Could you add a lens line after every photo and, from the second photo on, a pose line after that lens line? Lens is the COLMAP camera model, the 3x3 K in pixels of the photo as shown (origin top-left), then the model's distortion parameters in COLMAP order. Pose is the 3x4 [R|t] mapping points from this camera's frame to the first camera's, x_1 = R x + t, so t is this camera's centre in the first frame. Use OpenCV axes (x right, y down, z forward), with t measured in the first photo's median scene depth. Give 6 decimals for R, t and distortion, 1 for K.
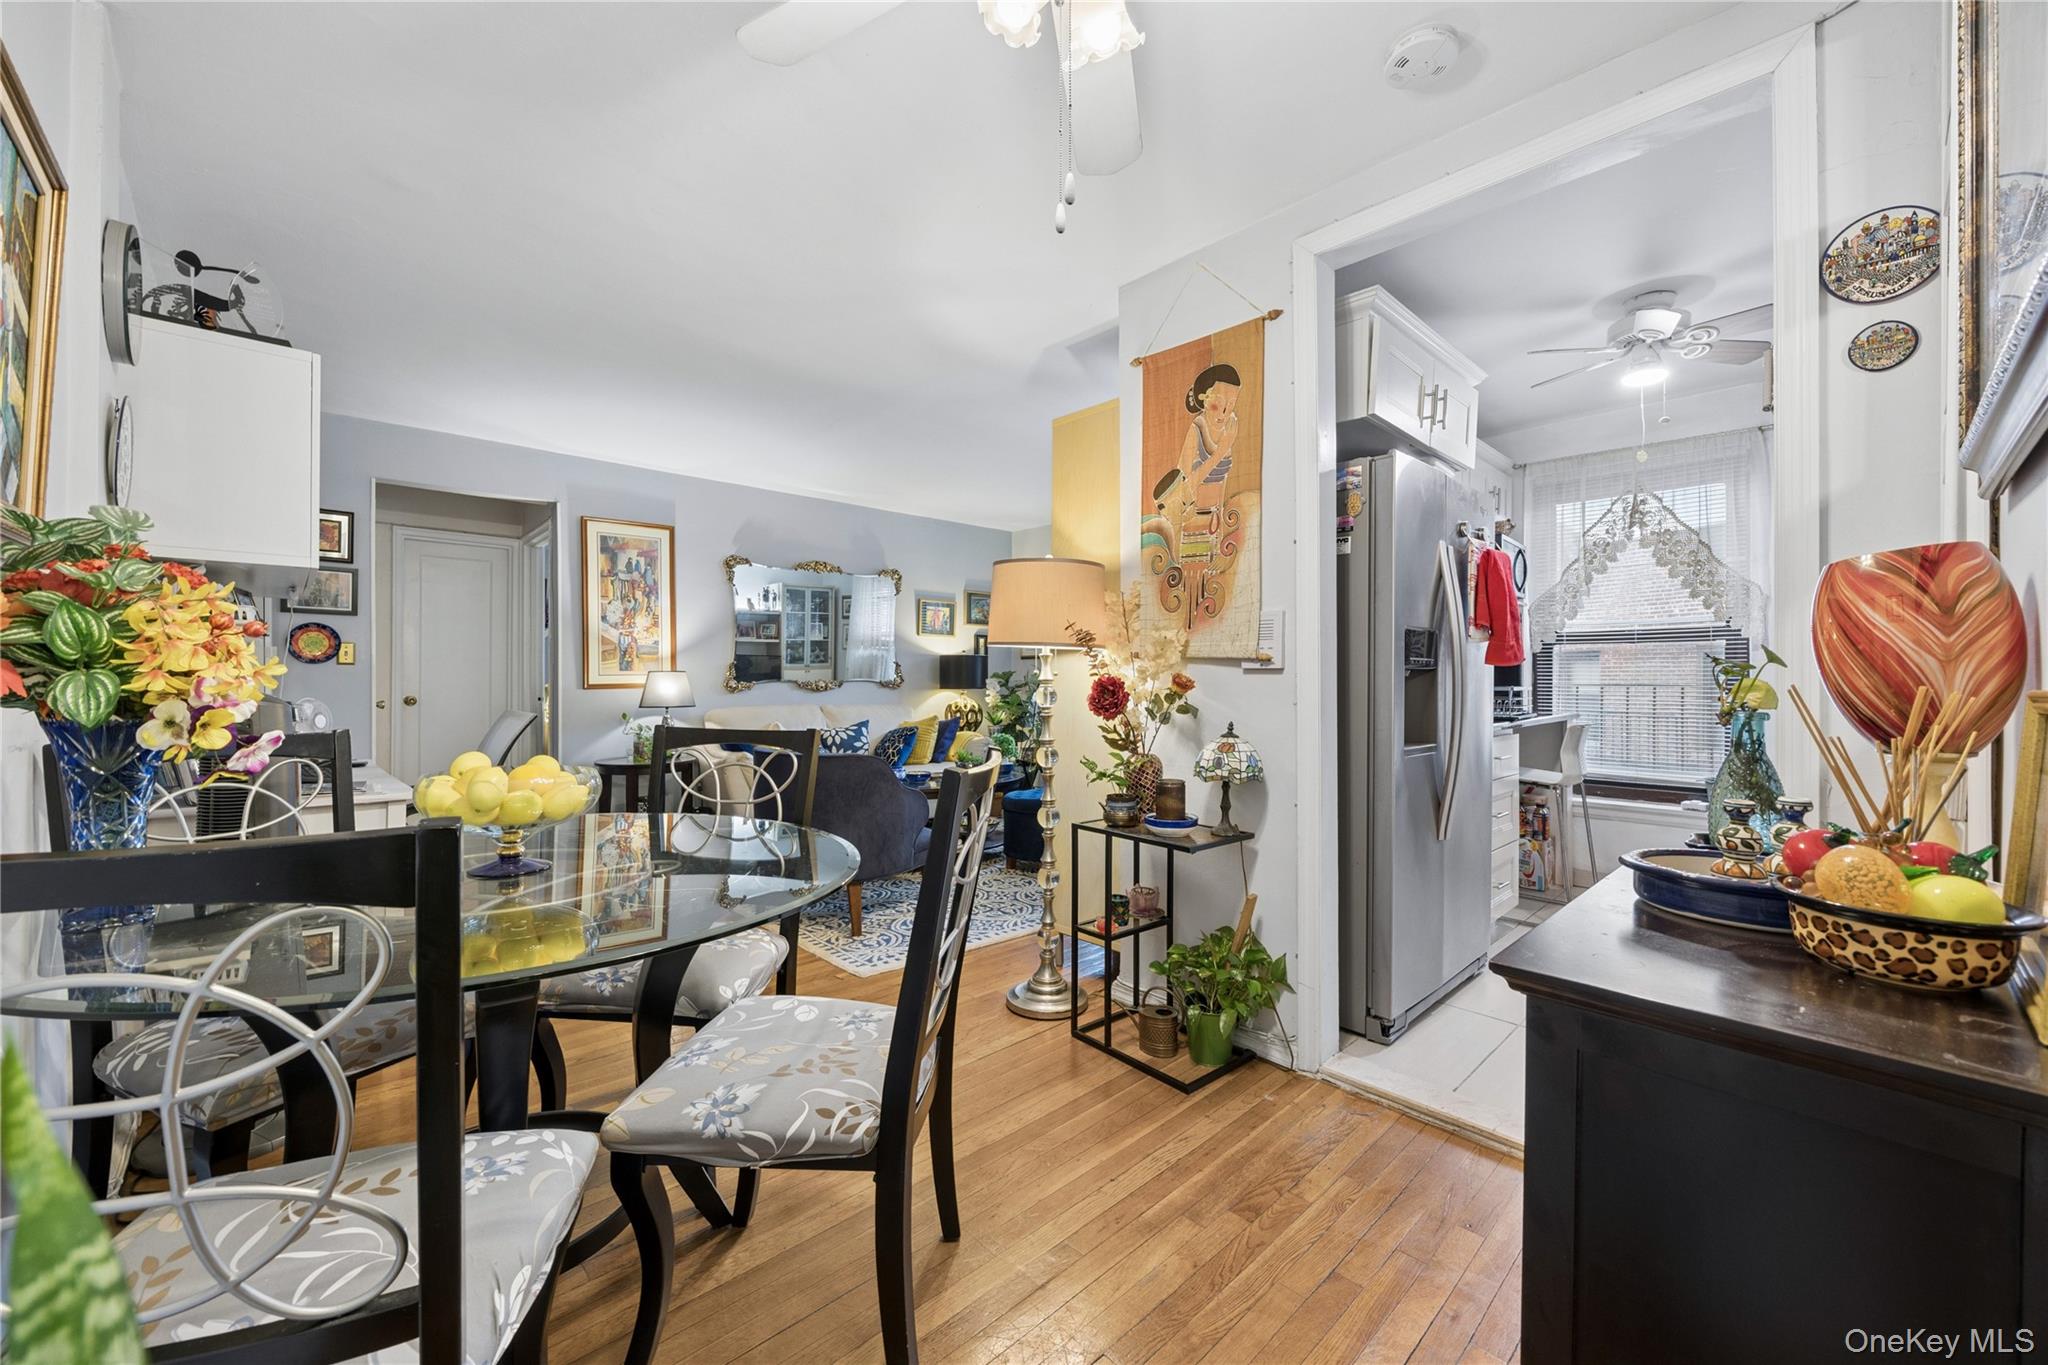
lens RADIAL K [[795.5, 0, 1024.1], [0, 795.5, 682.9], [0, 0, 1]] dist [0.000037, 0.000069]
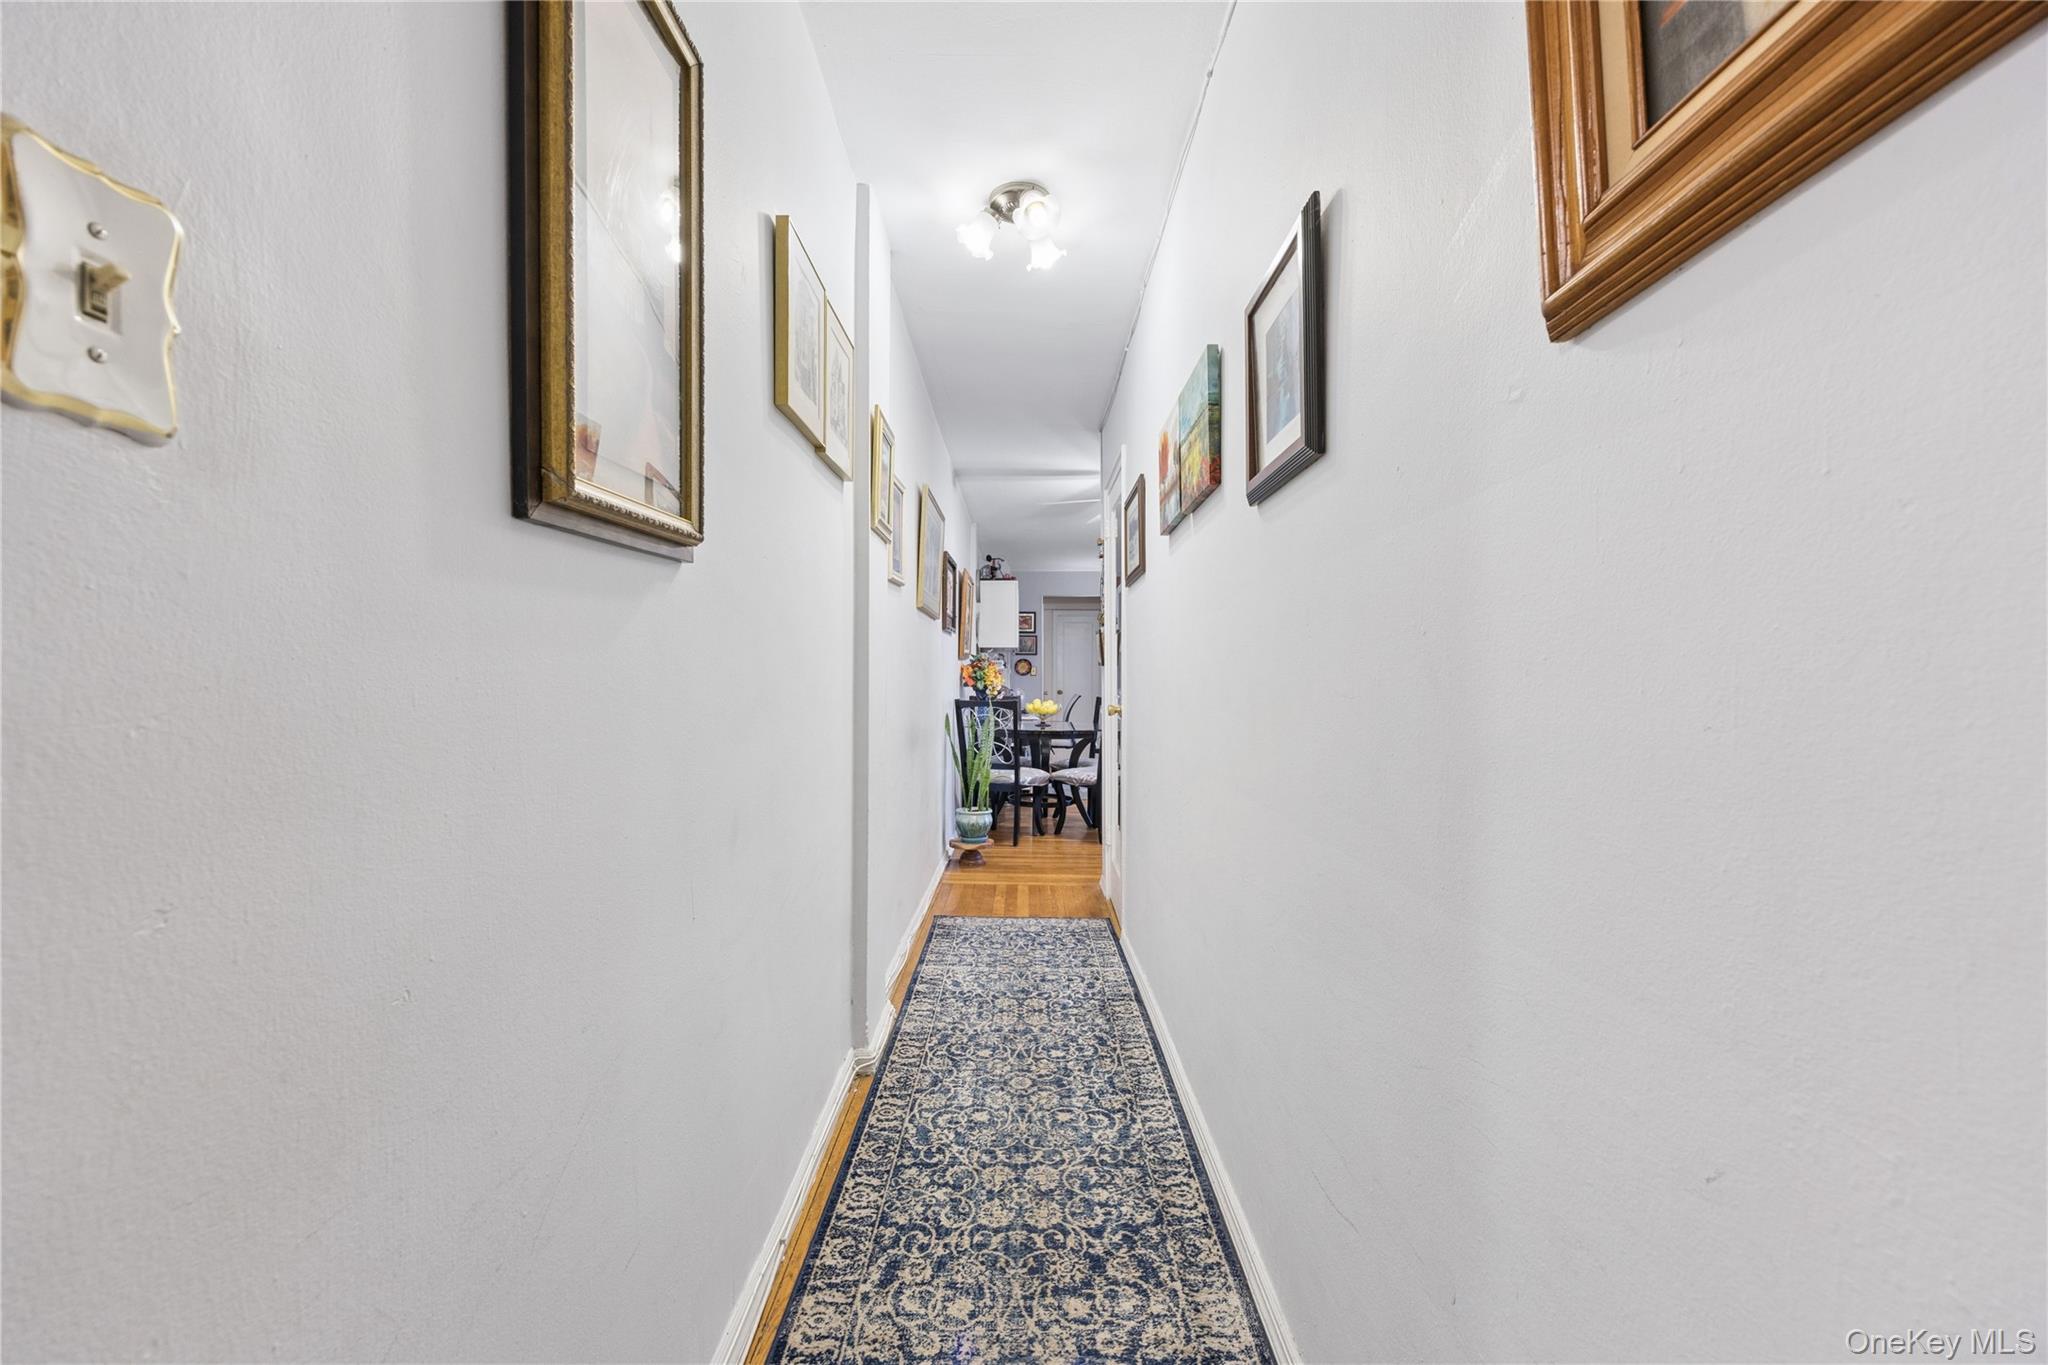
lens RADIAL K [[795.5, 0, 1023.9], [0, 795.5, 679.0], [0, 0, 1]] dist [0.000037, 0.000069]
pose [[0.728372, -0.010112, -0.685107, 0.599154], [0.005831, 0.999946, -0.008560, 0.004924], [0.685157, 0.002240, 0.728392, -0.595719]]
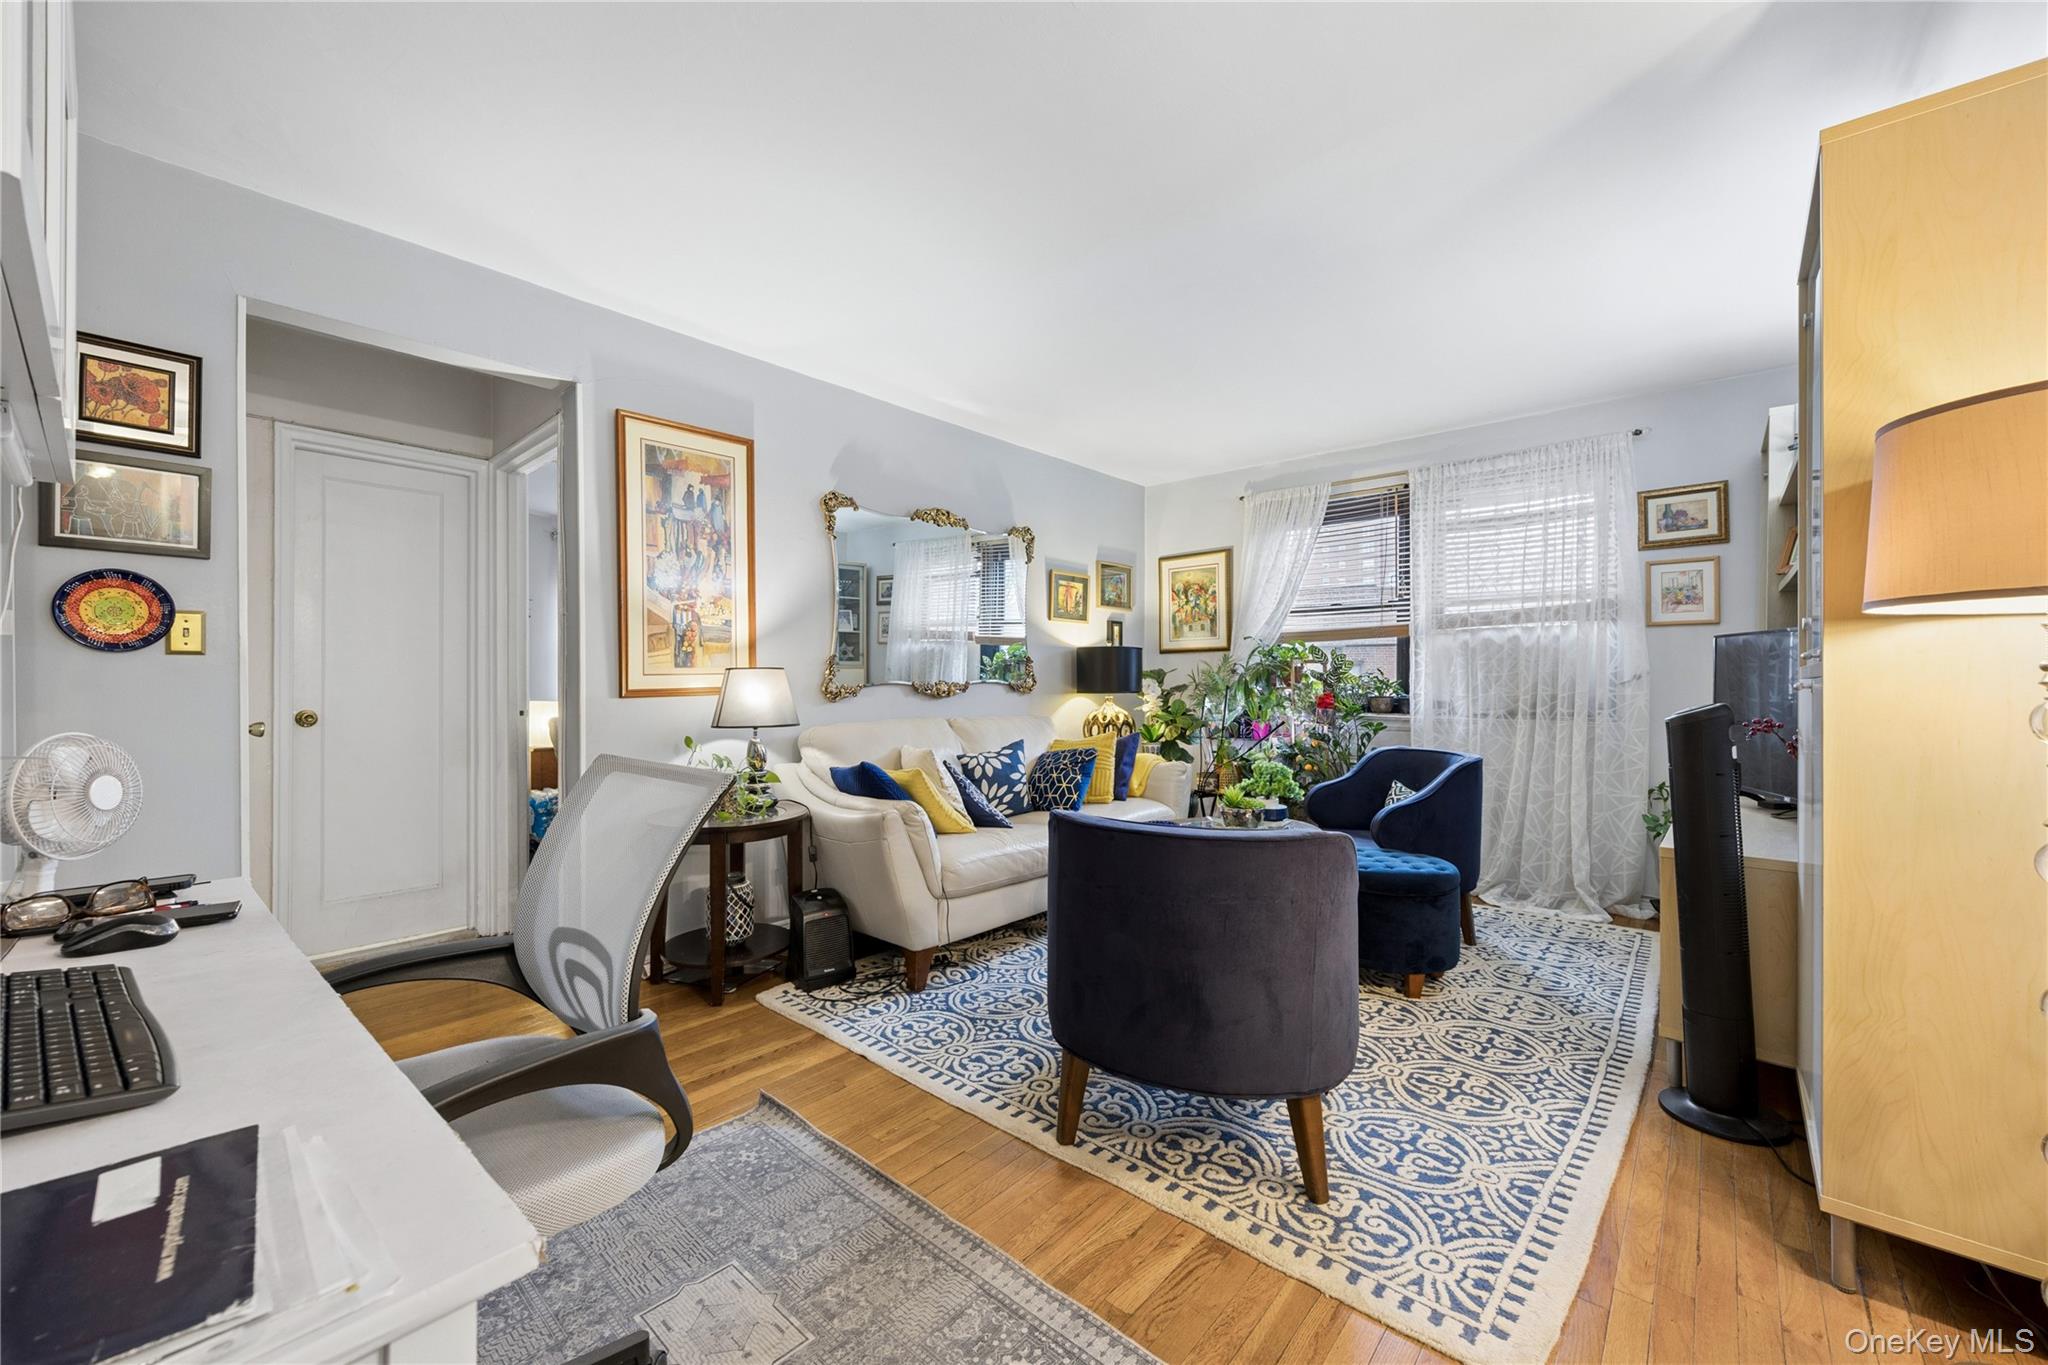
lens RADIAL K [[795.5, 0, 1014.1], [0, 795.5, 684.5], [0, 0, 1]] dist [0.000037, 0.000069]
pose [[0.995751, -0.004296, 0.091988, -0.292859], [0.004344, 0.999991, -0.000328, -0.000742], [-0.091986, 0.000726, 0.995760, 0.350331]]
